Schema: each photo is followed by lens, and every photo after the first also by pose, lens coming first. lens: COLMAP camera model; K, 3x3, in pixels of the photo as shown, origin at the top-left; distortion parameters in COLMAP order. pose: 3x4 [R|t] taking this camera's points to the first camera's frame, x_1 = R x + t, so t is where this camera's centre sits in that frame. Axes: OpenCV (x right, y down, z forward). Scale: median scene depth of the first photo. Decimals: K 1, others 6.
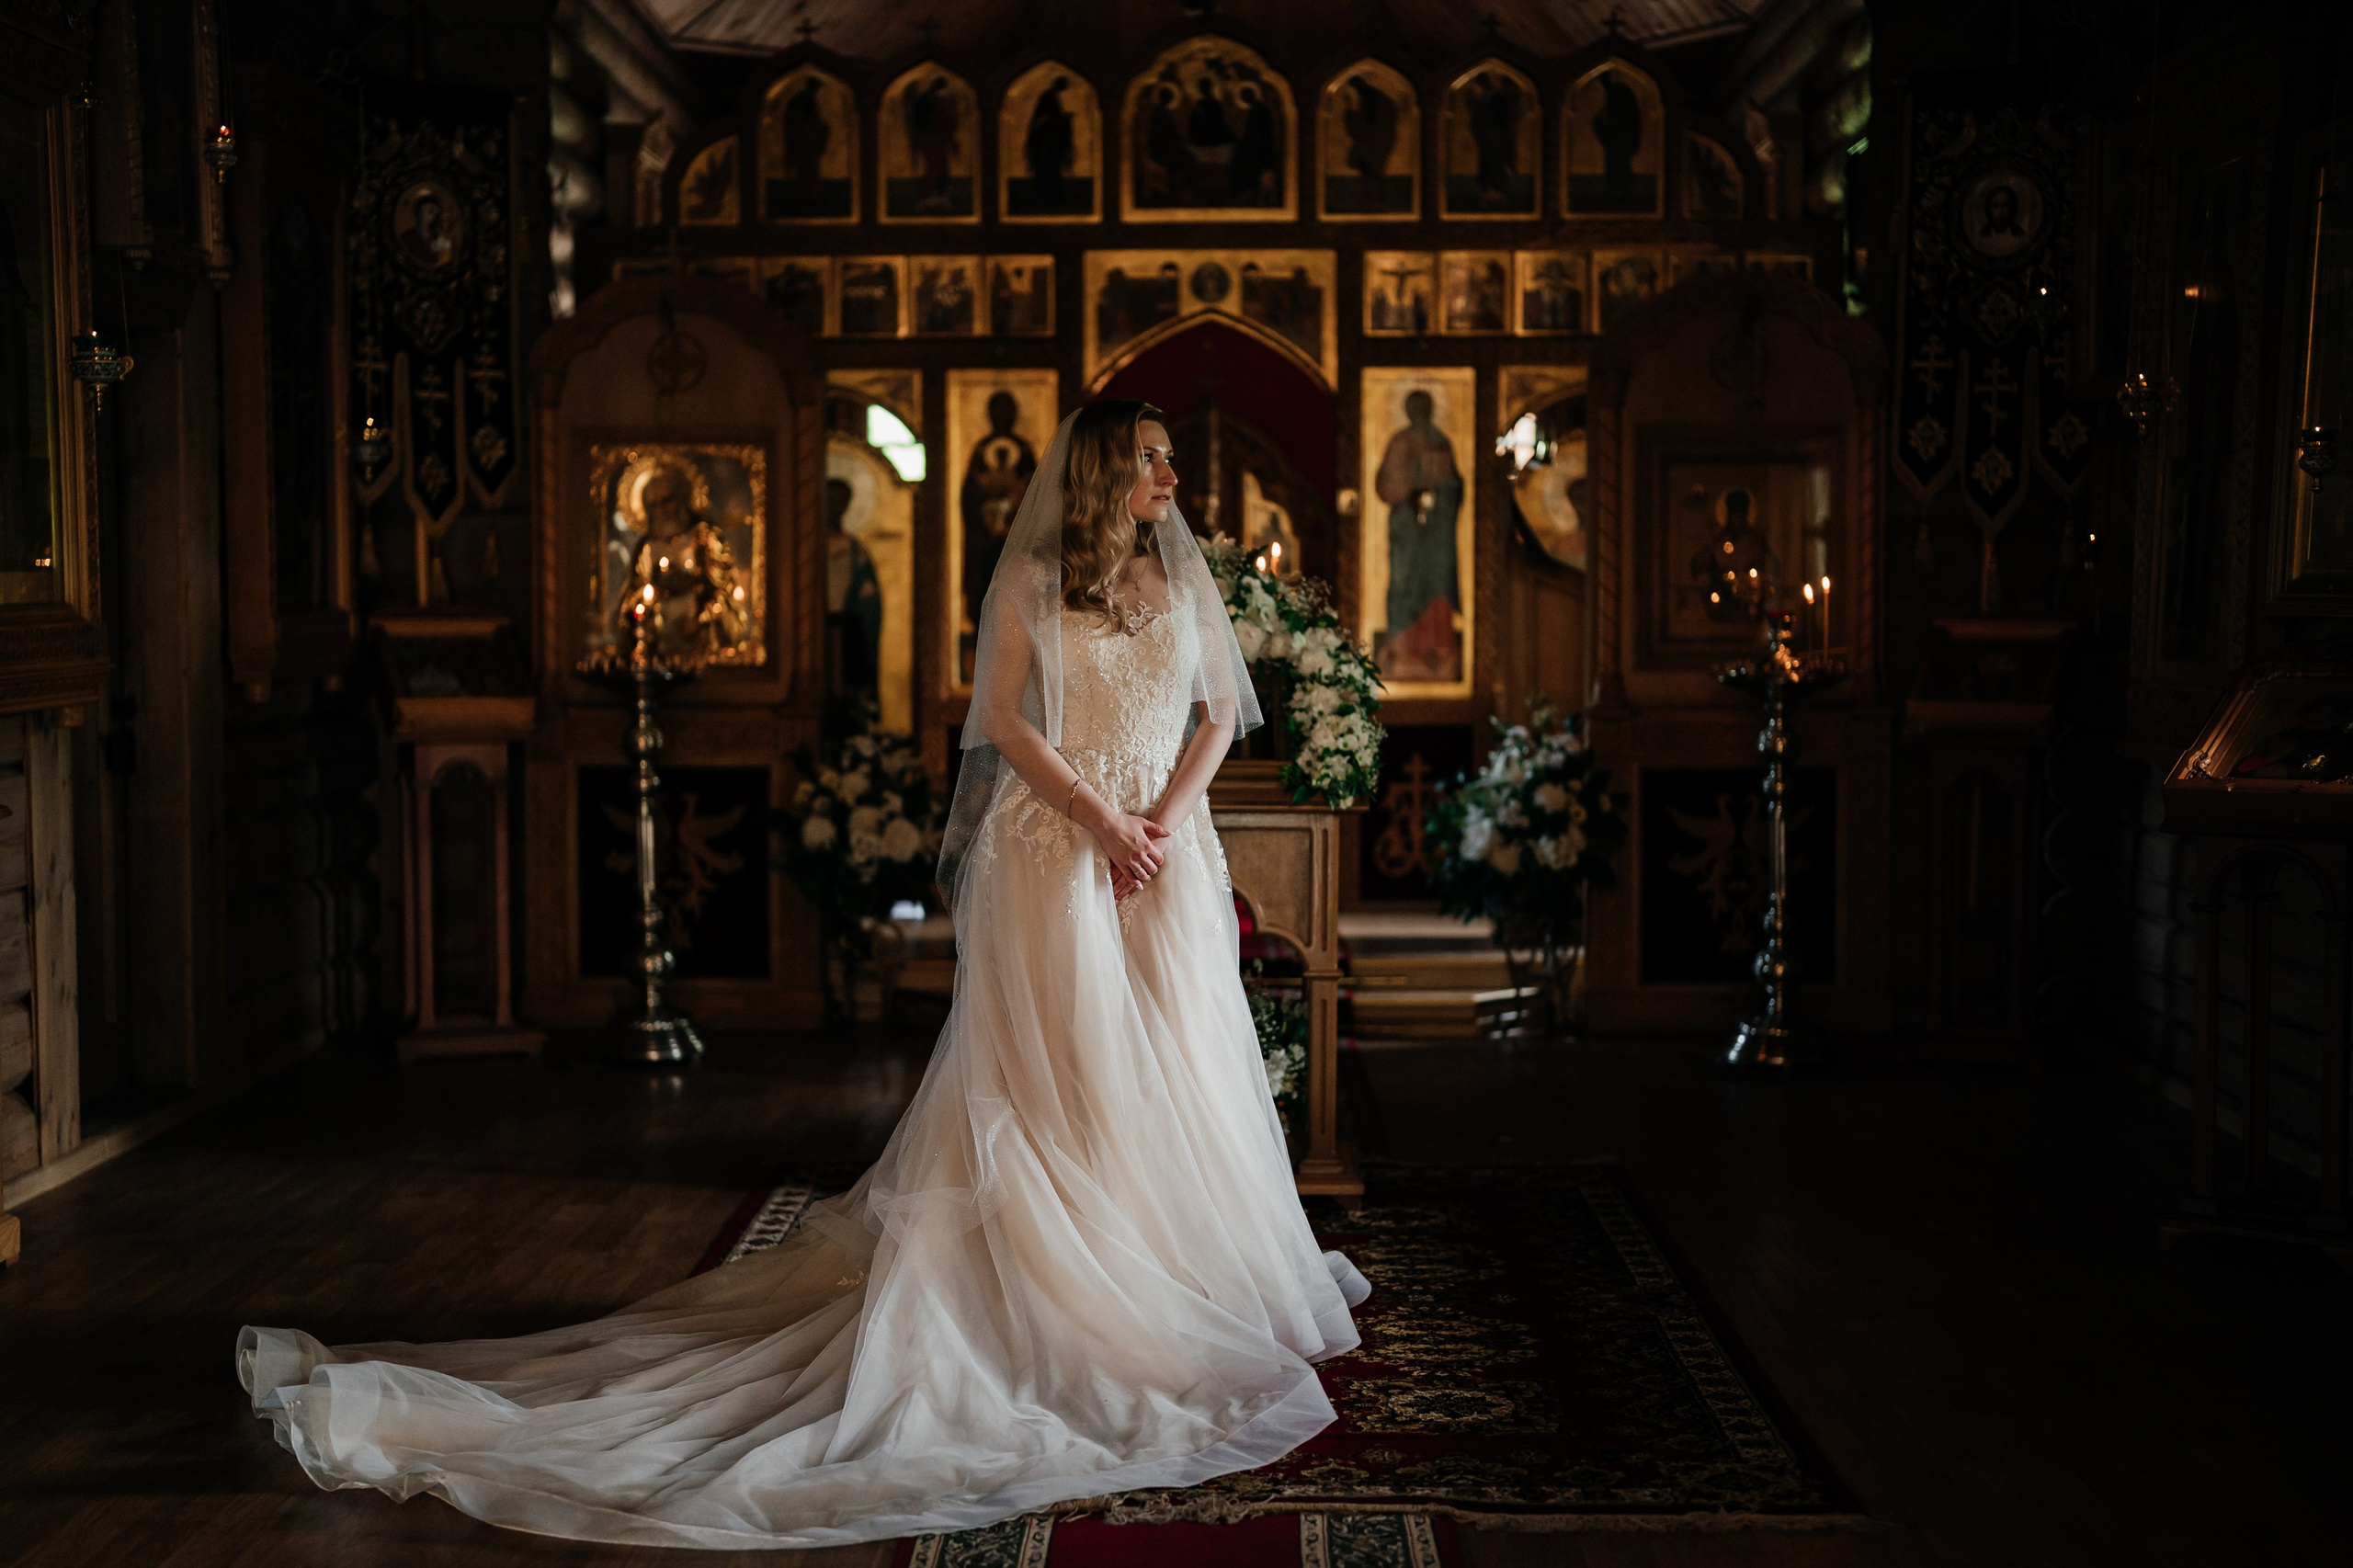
lens RADIAL K [[3598.2, 0, 1154.0], [0, 3598.2, 801.4], [0, 0, 1]] dist [-0.170496, 1.315909]
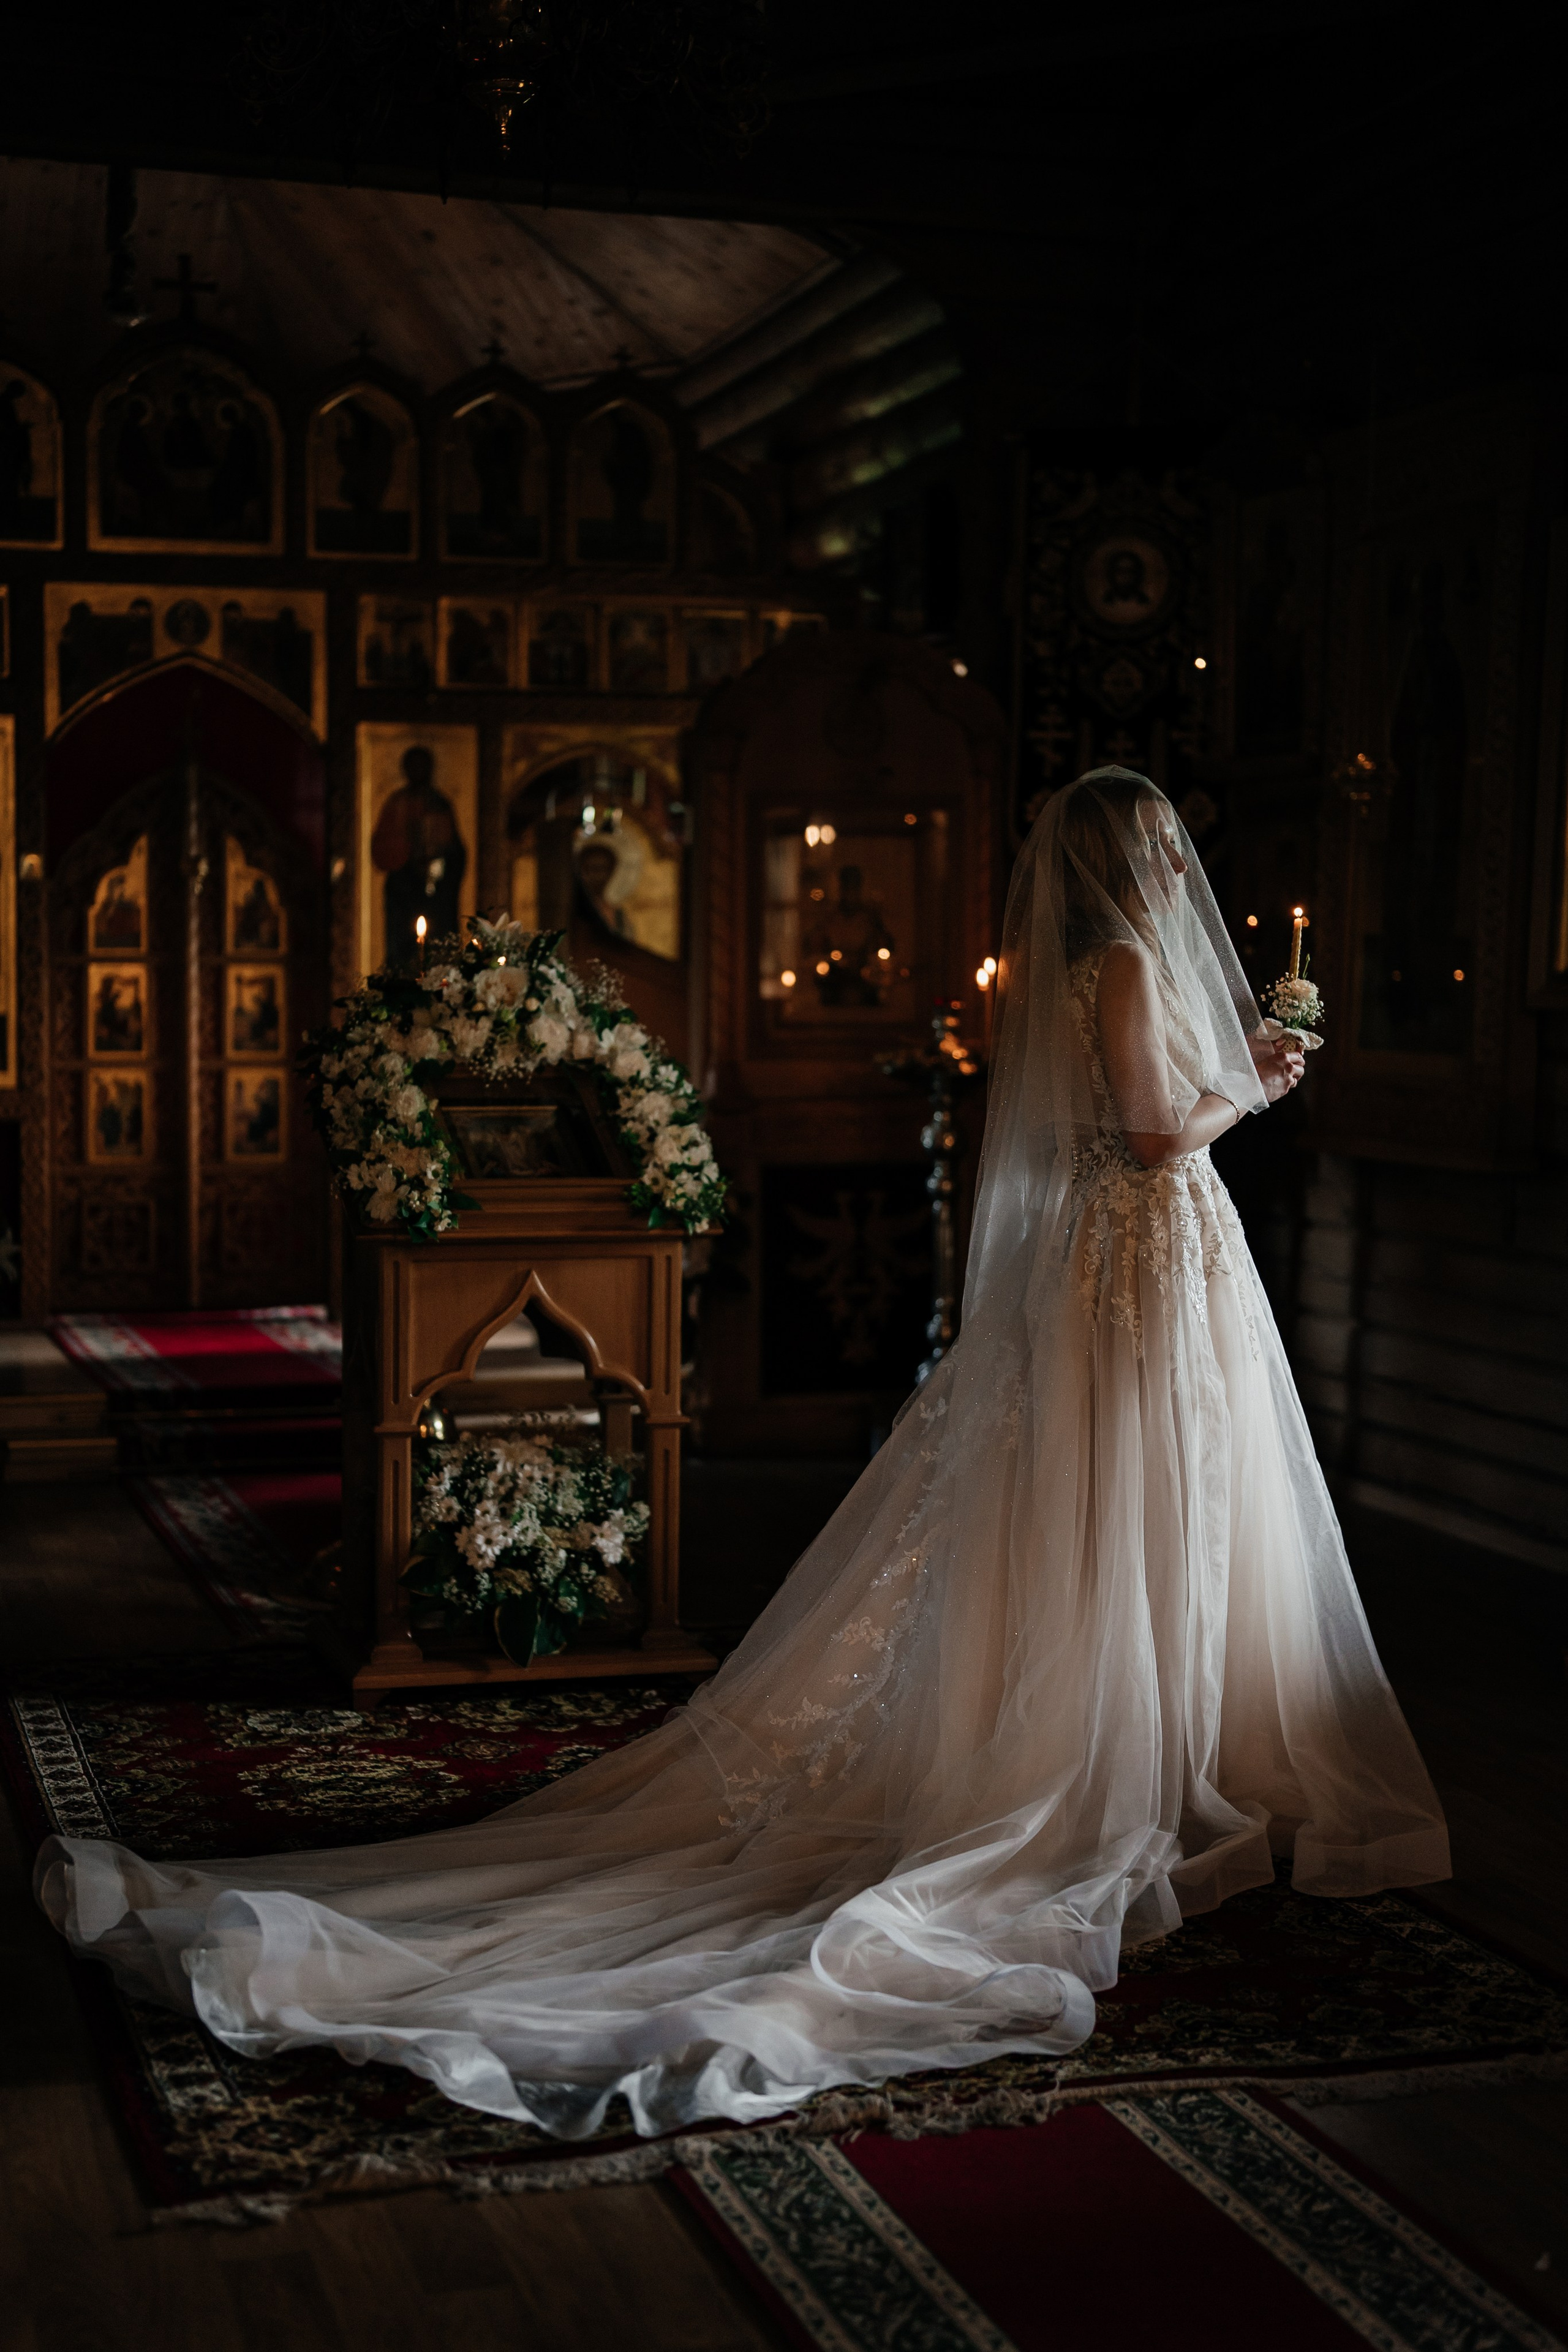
lens RADIAL K [[3596.7, 0, 813.6], [0, 3596.7, 1175.5], [0, 0, 1]] dist [-0.170496, 1.315909]
pose [[0.942652, -0.015245, 0.333430, -0.159010], [0.013091, 0.999876, 0.008706, -0.014262], [-0.333521, -0.003842, 0.942735, 0.122448]]
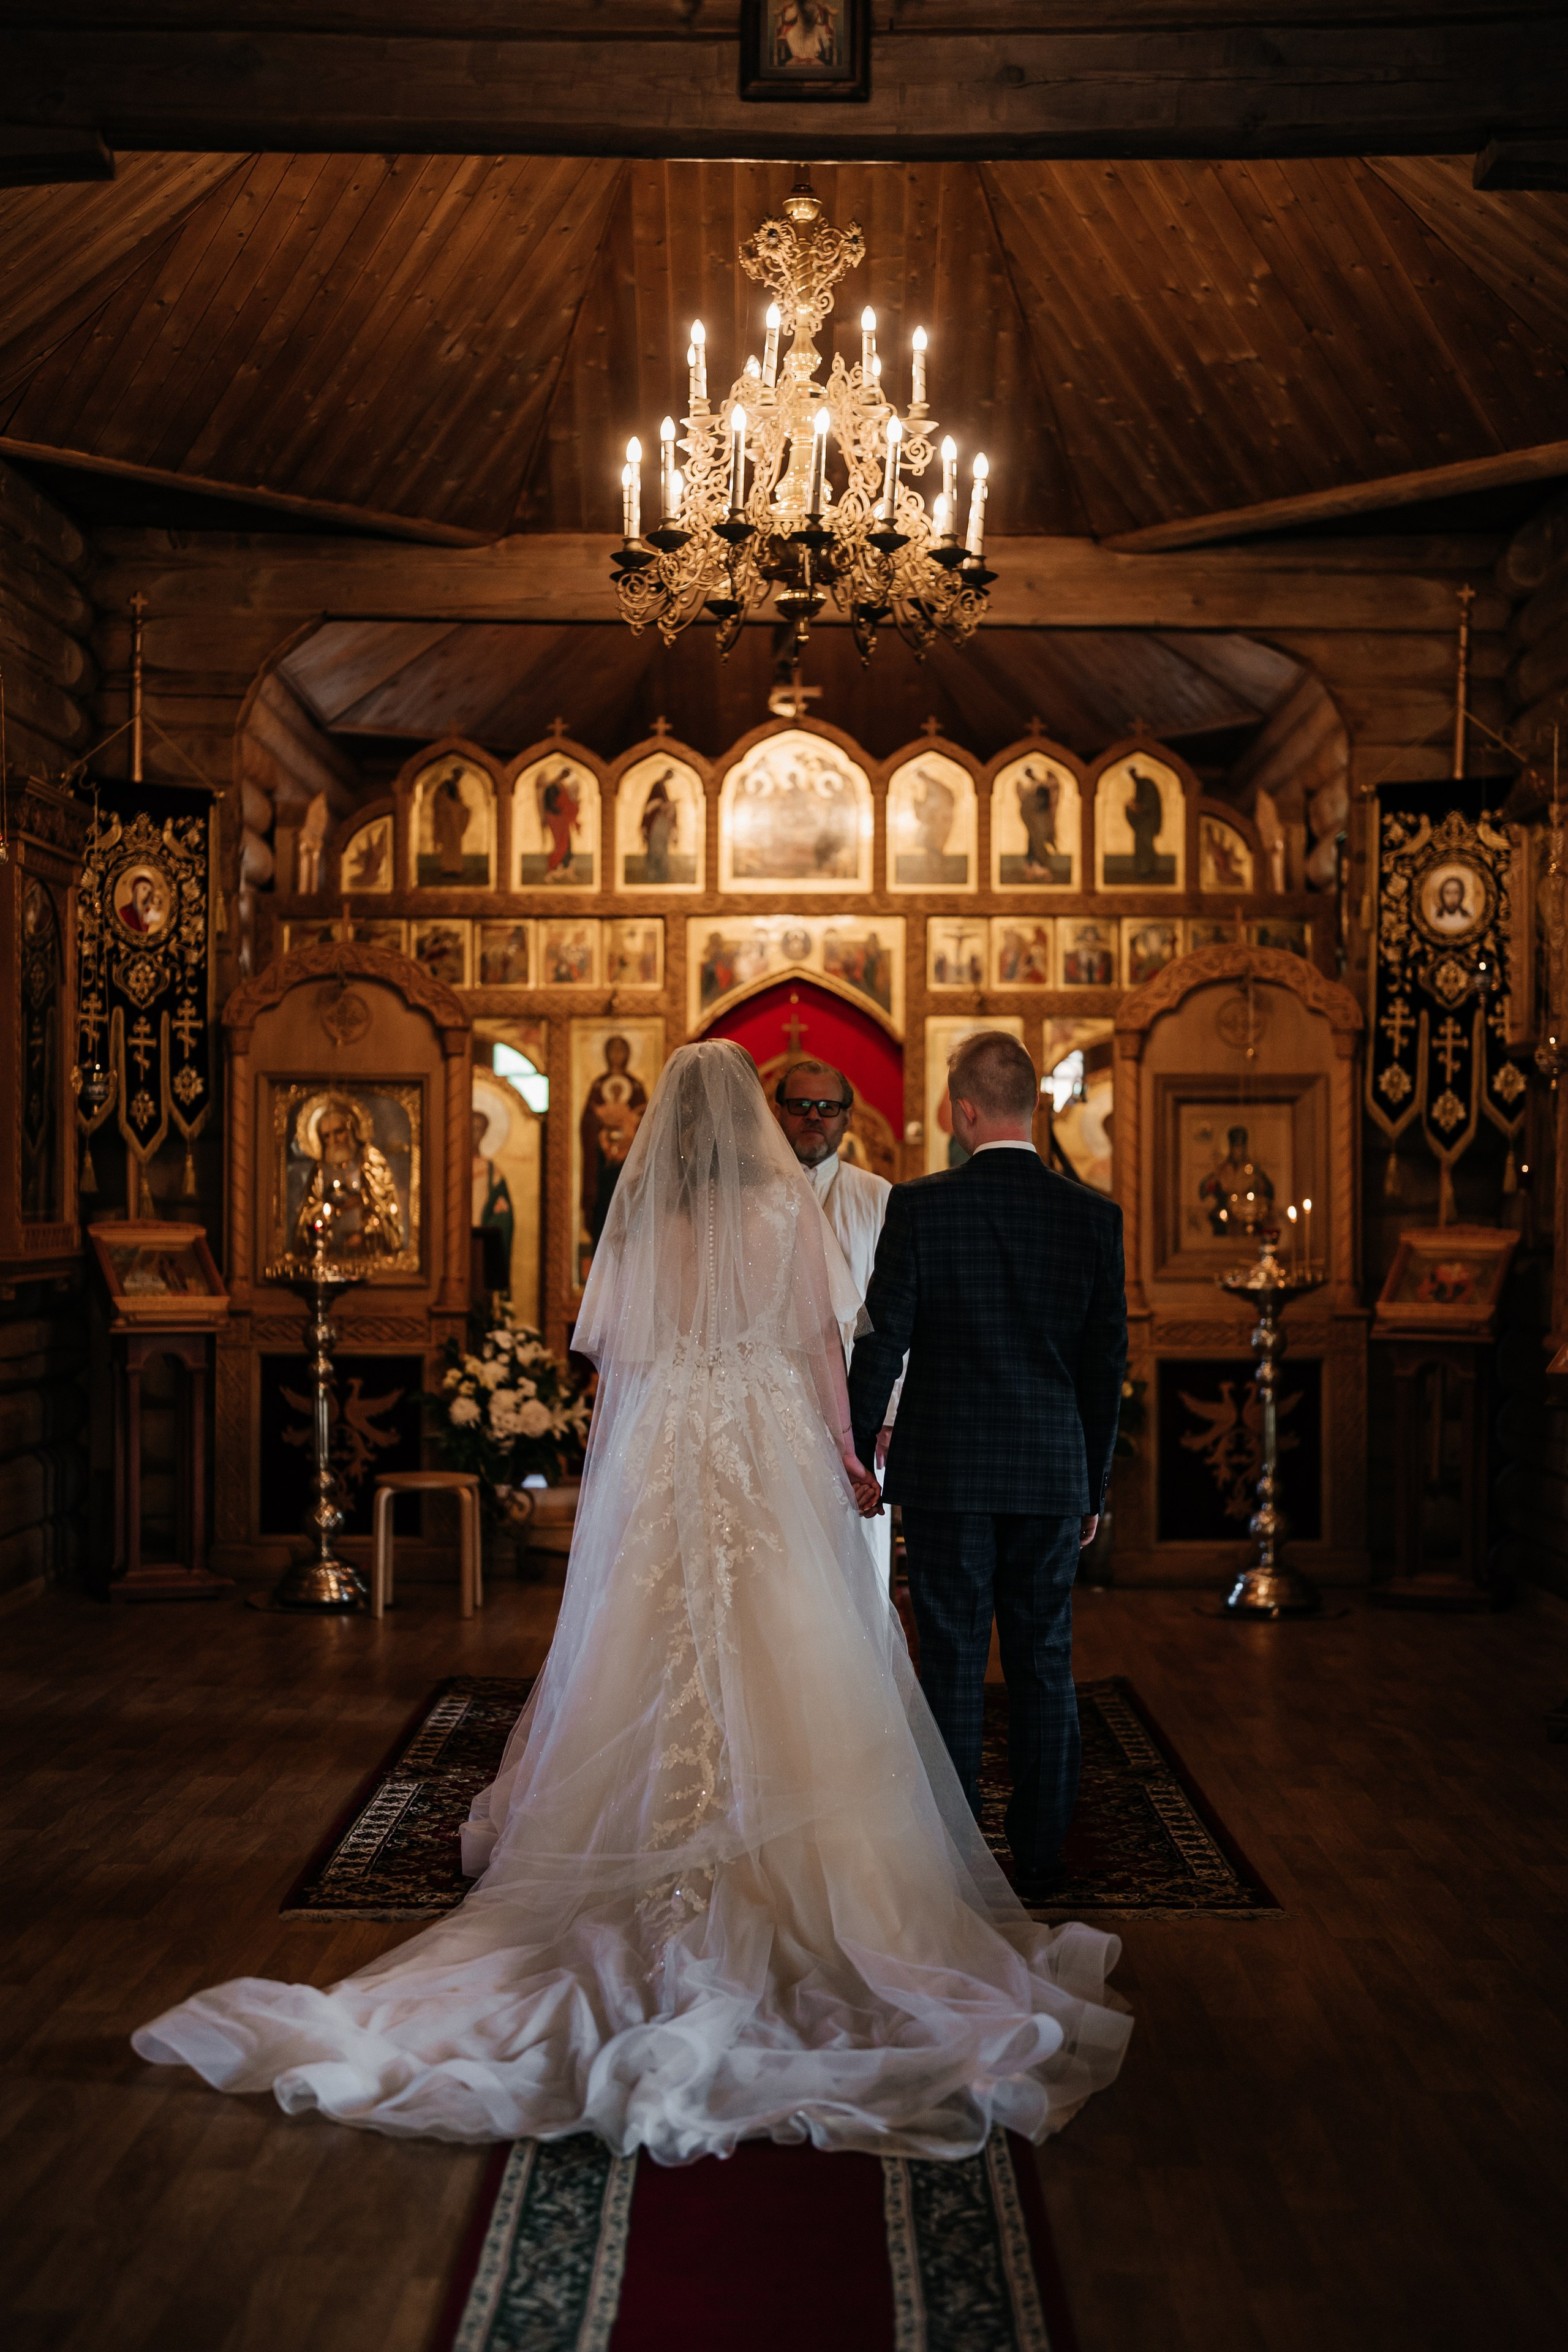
lens RADIAL K [[3596.7, 0, 813.6], [0, 3596.7, 1175.5], [0, 0, 1]] dist [-0.170496, 1.315909]
pose [[0.999774, 0.004178, 0.020841, -0.003142], [-0.002853, 0.997999, -0.063169, 0.005216], [-0.021063, 0.063095, 0.997785, -0.187568]]
